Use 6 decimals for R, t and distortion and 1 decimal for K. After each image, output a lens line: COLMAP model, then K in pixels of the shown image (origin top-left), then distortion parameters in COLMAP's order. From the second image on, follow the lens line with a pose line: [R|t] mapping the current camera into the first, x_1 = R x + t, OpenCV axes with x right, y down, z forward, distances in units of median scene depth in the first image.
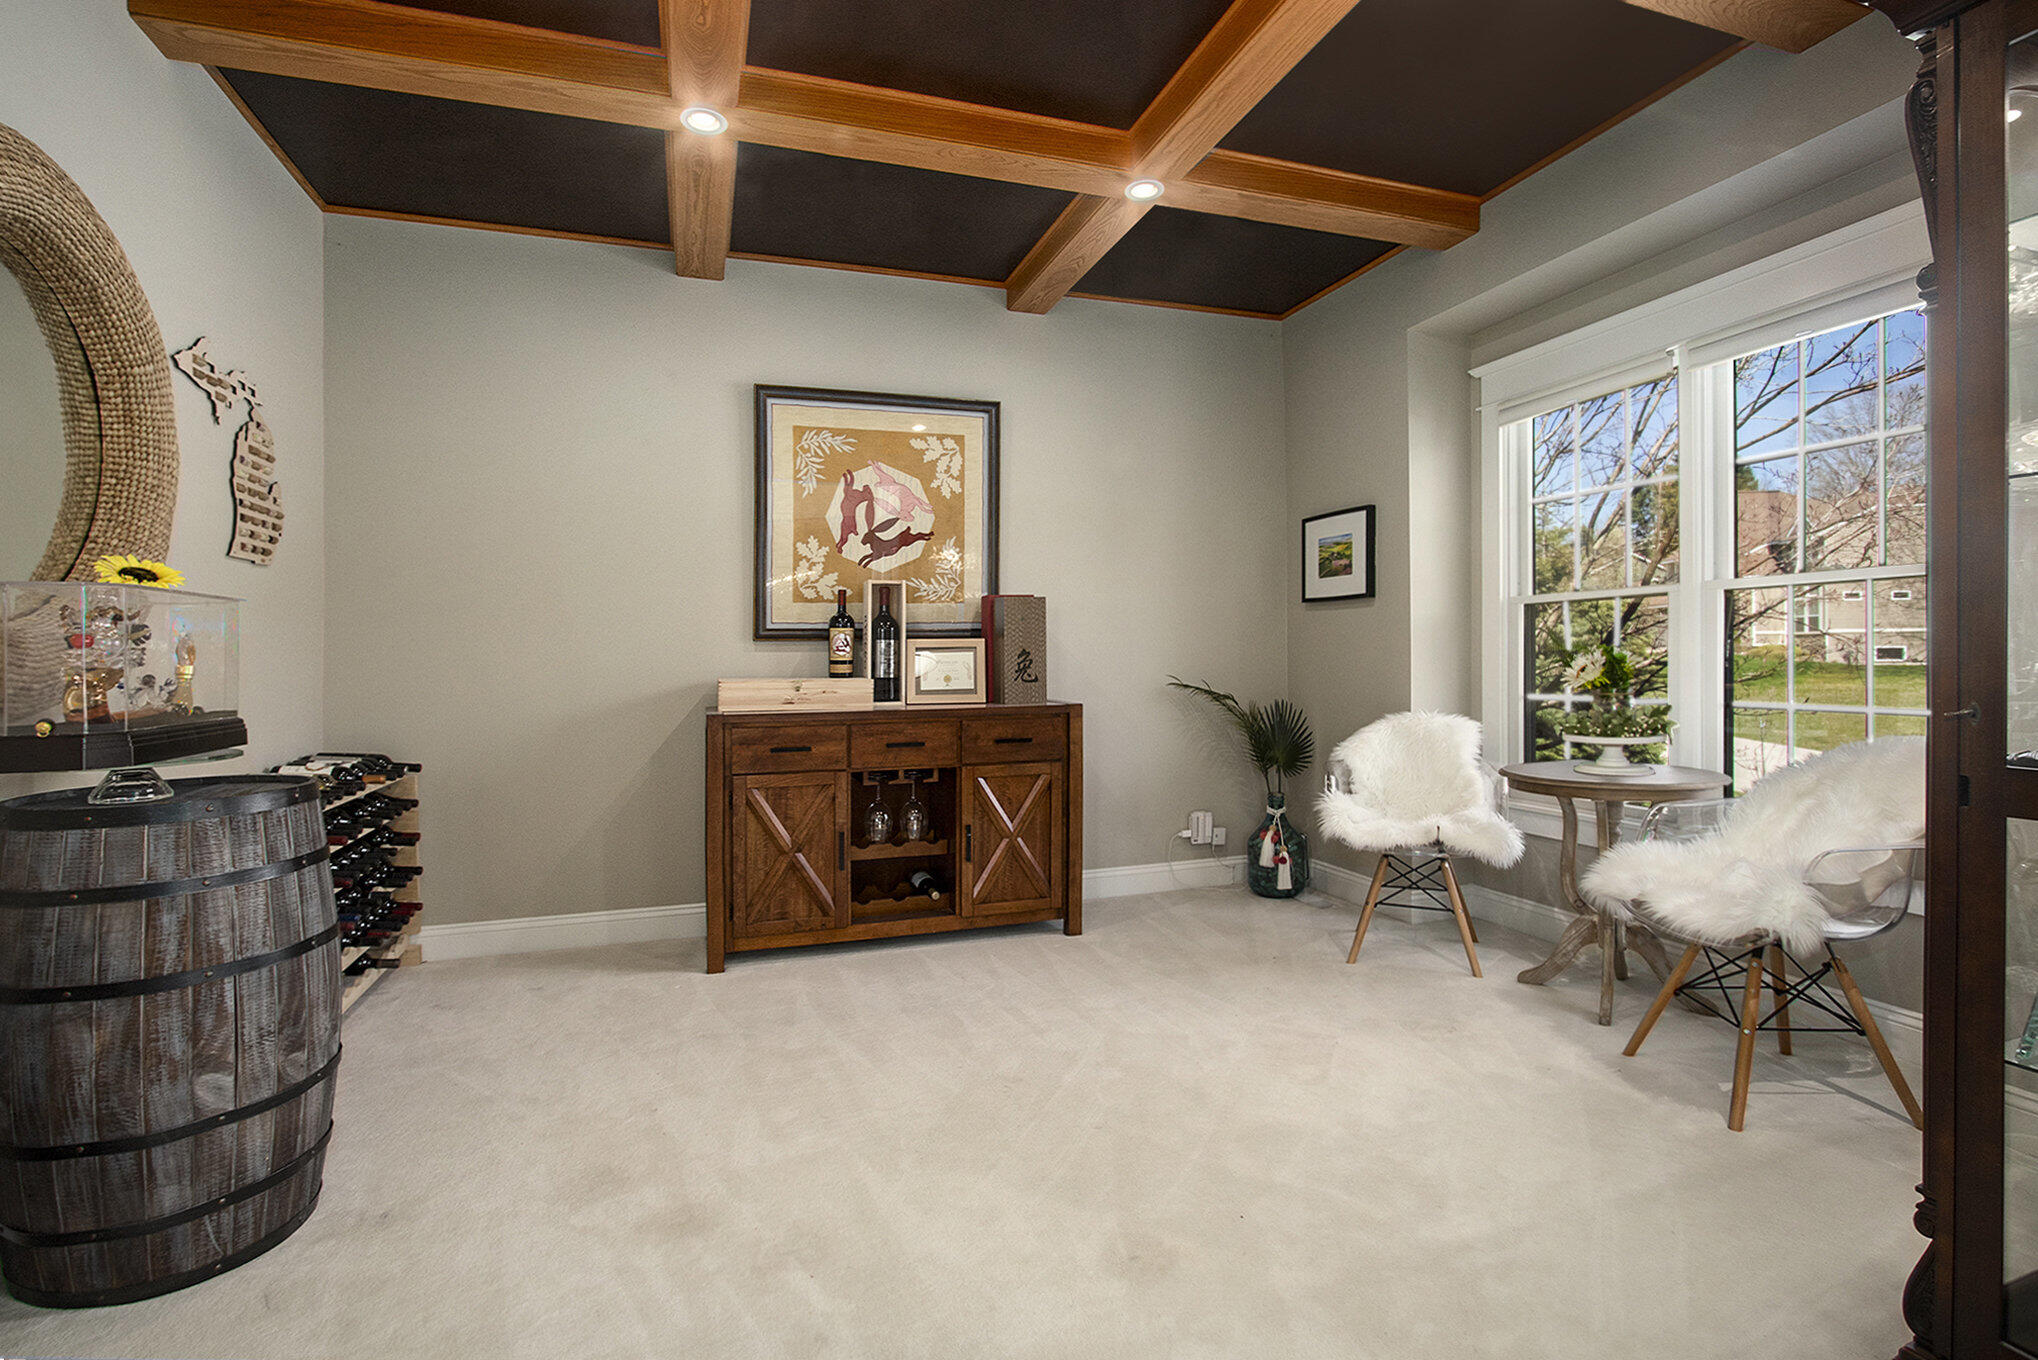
lens RADIAL K [[949.1, 0, 996.2], [0, 949.1, 680.8], [0, 0, 1]] dist [-0.010616, 0.000420]
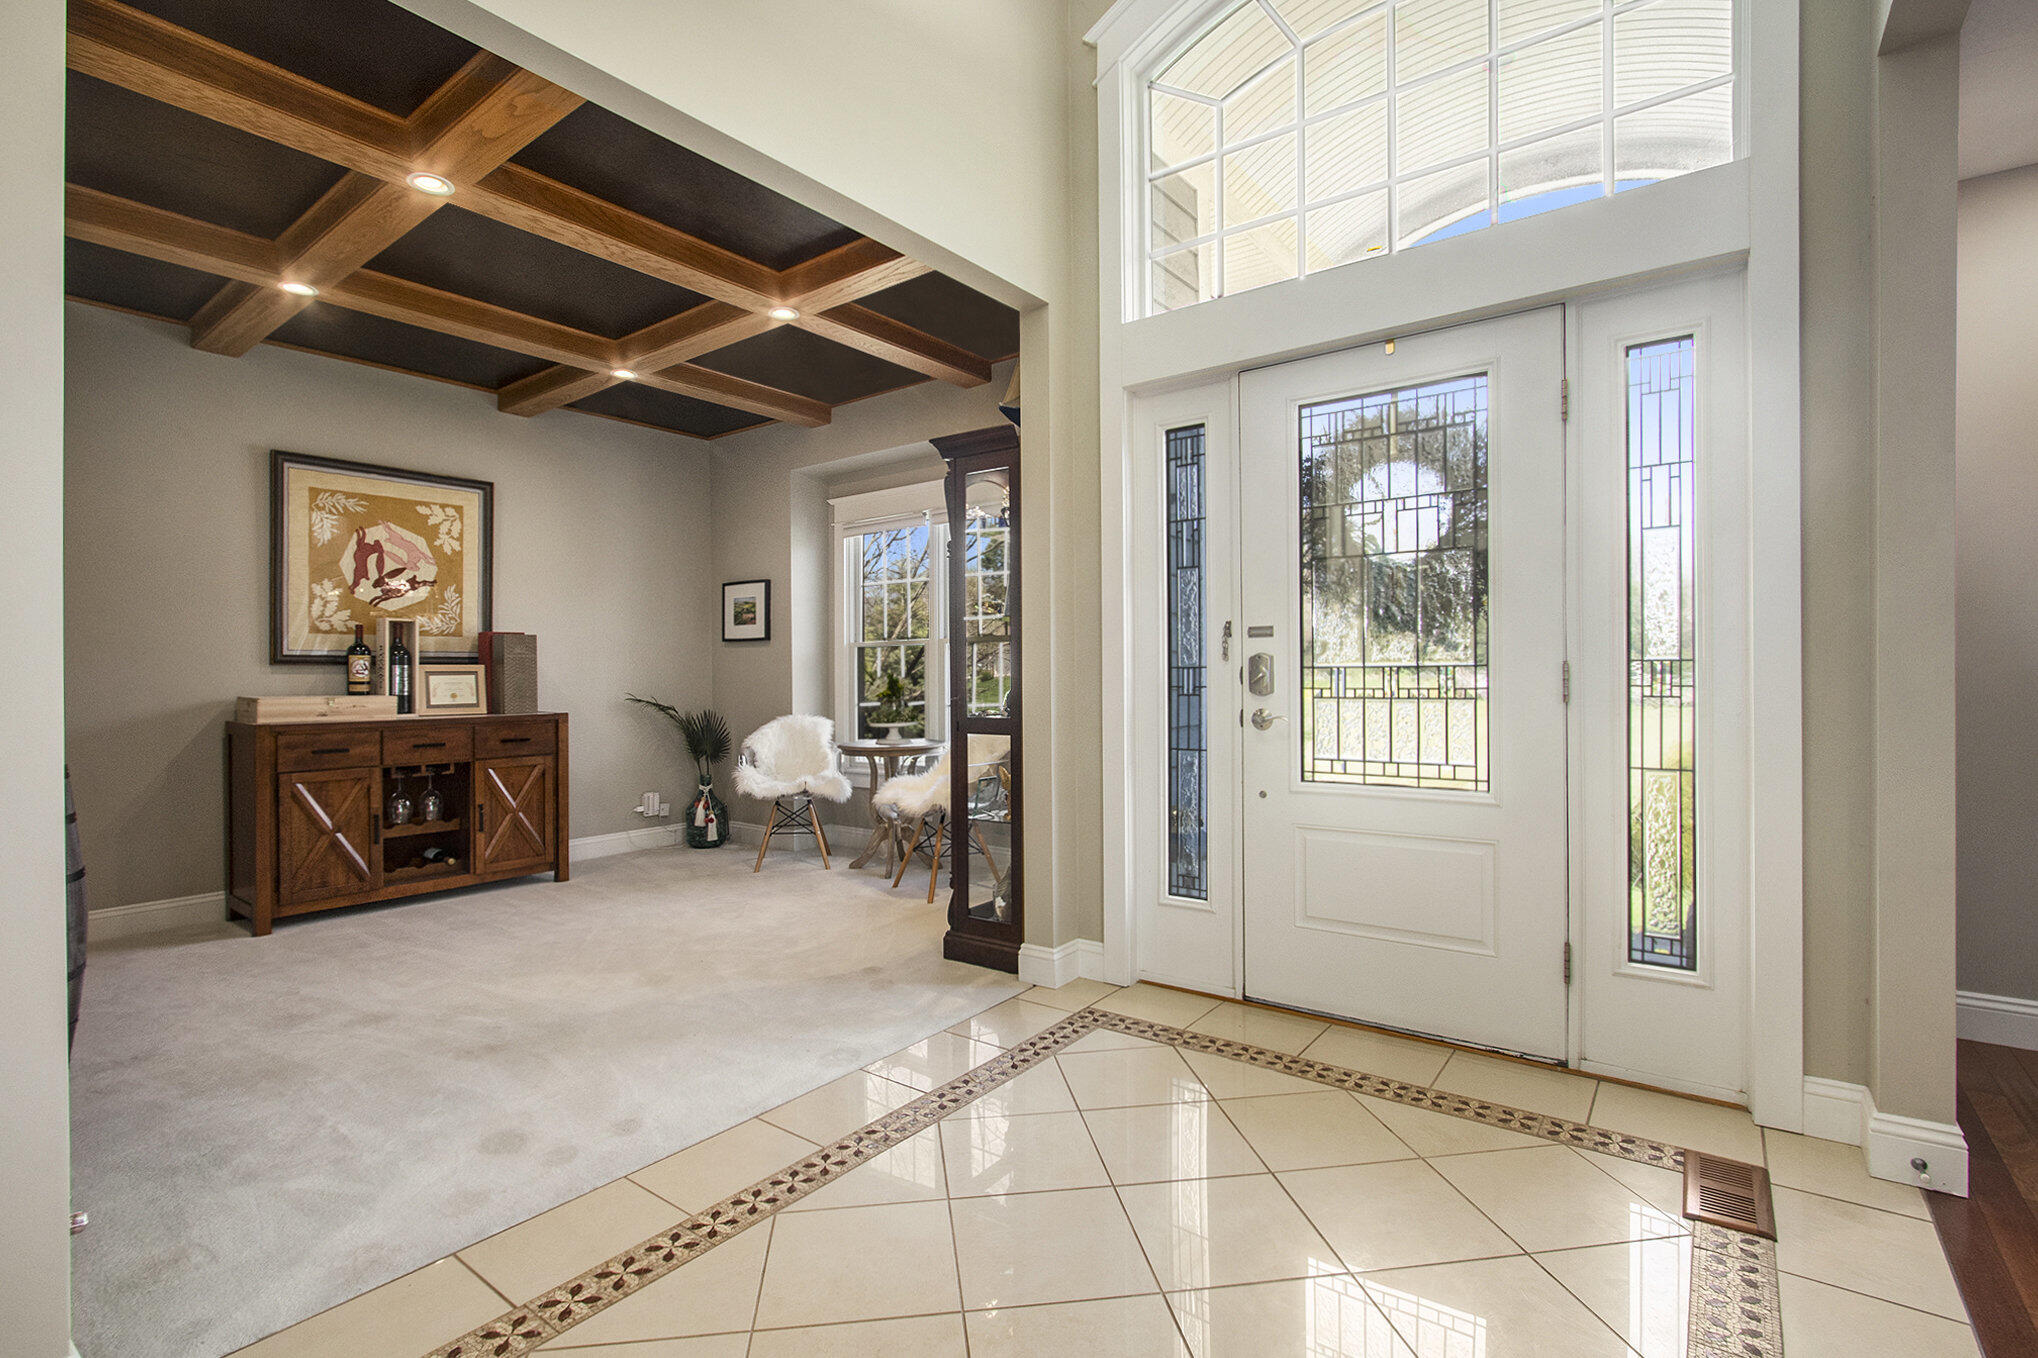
lens RADIAL K [[935.8, 0, 1019.2], [0, 935.8, 701.3], [0, 0, 1]] dist [-0.041627, -0.000015]
pose [[0.809594, -0.008858, 0.586924, -0.166233], [0.006658, 0.999960, 0.005908, 0.003050], [-0.586953, -0.000875, 0.809621, -0.473997]]
